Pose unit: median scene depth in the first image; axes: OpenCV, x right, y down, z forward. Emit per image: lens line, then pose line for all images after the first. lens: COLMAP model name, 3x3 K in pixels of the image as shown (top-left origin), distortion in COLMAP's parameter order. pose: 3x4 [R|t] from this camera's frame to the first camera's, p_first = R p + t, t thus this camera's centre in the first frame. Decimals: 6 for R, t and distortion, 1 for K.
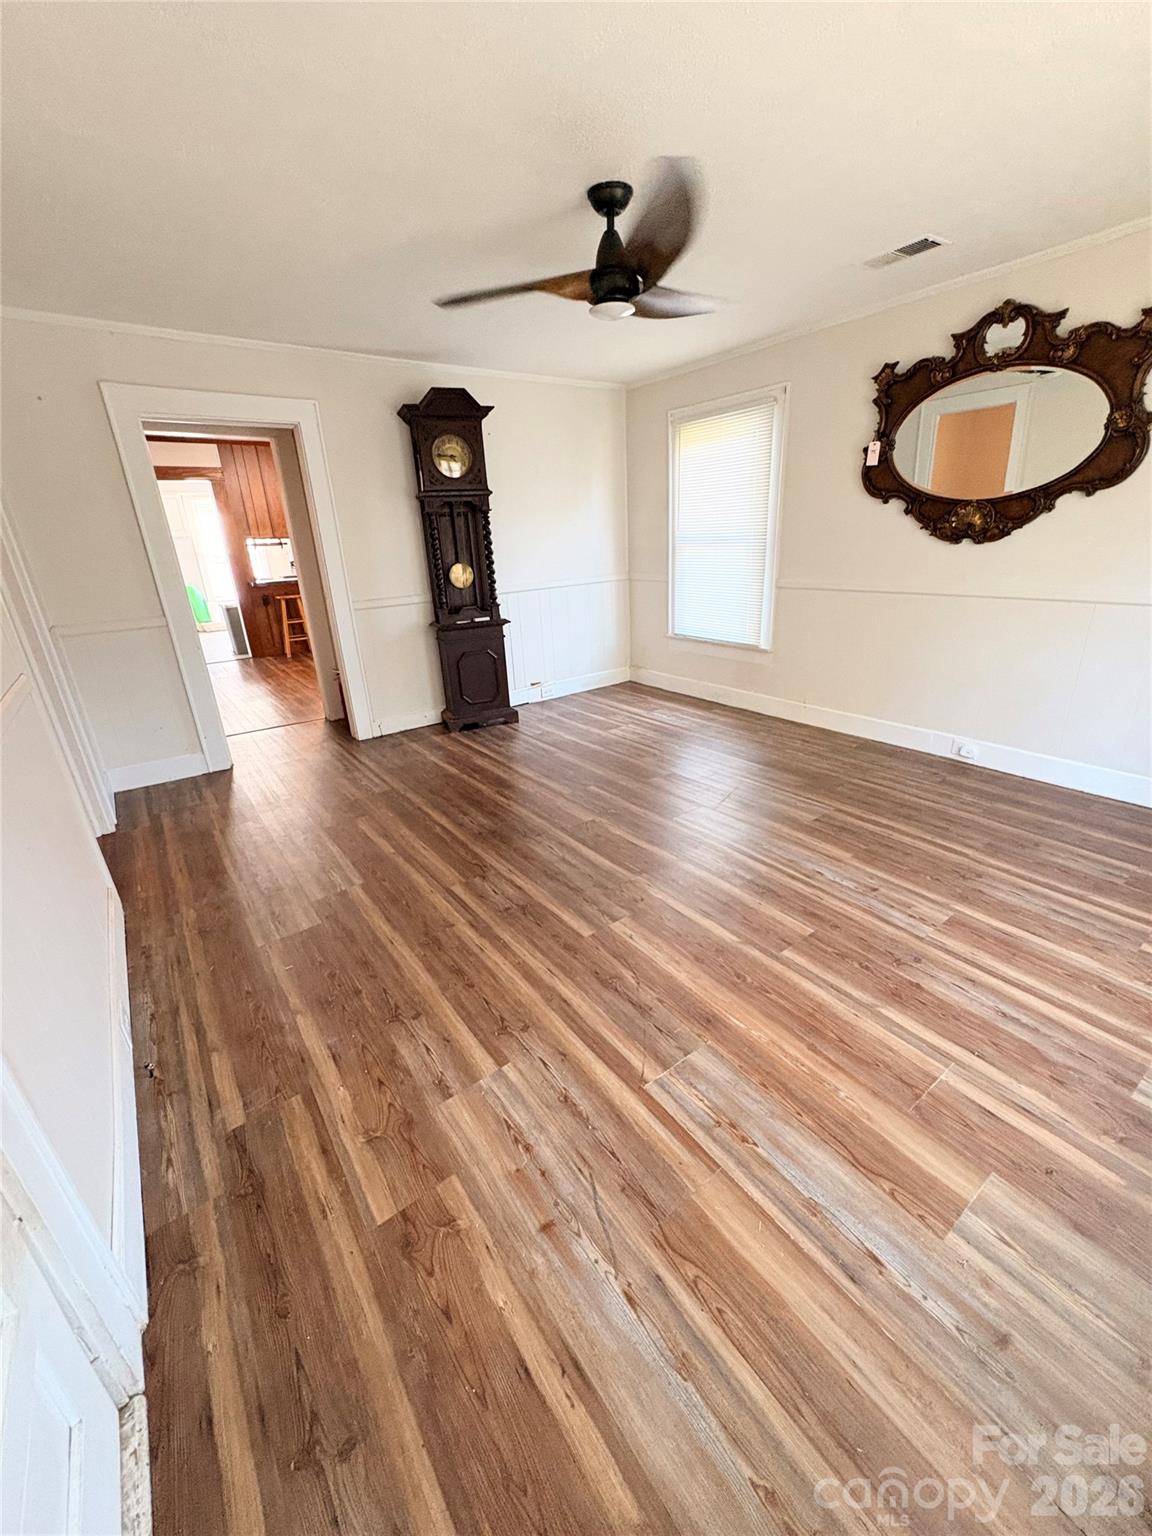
lens RADIAL K [[610.8, 0, 581.5], [0, 610.8, 766.5], [0, 0, 1]] dist [-0.000659, 0.000523]
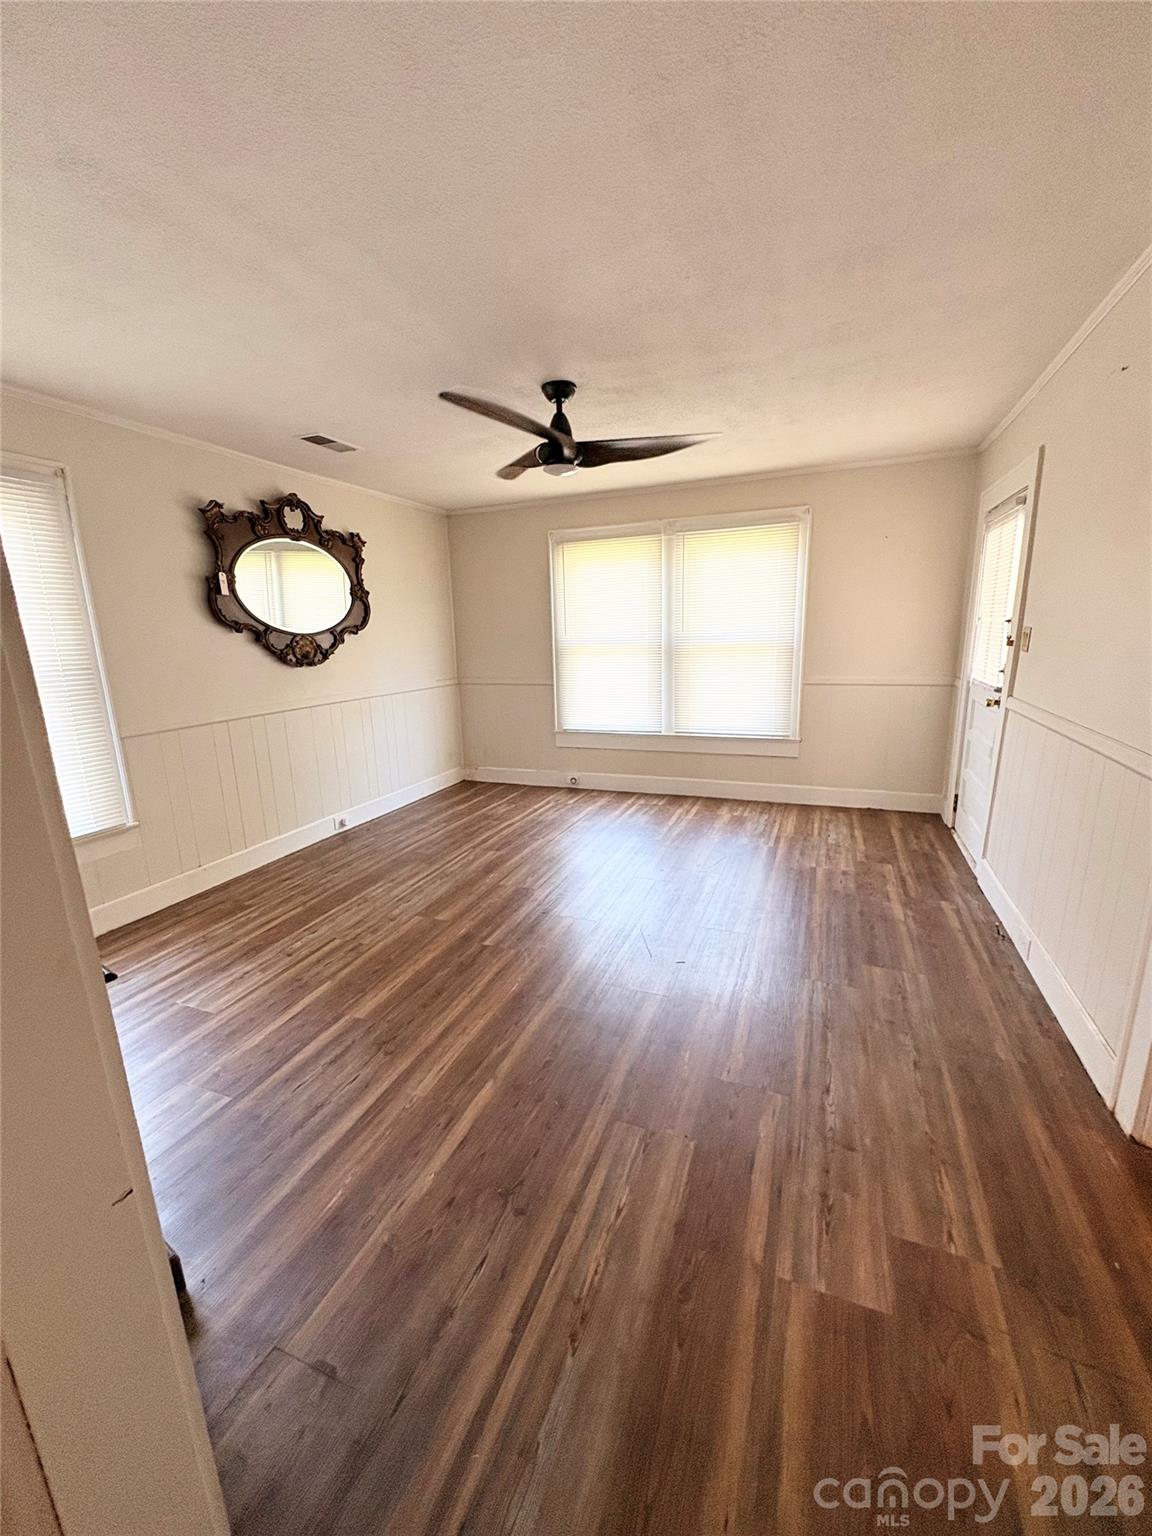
lens RADIAL K [[610.8, 0, 581.5], [0, 610.8, 766.5], [0, 0, 1]] dist [-0.000659, 0.000523]
pose [[-0.524047, -0.125316, 0.842419, -0.892591], [0.355876, 0.866410, 0.350266, -0.518402], [-0.773775, 0.483352, -0.409443, 1.434524]]
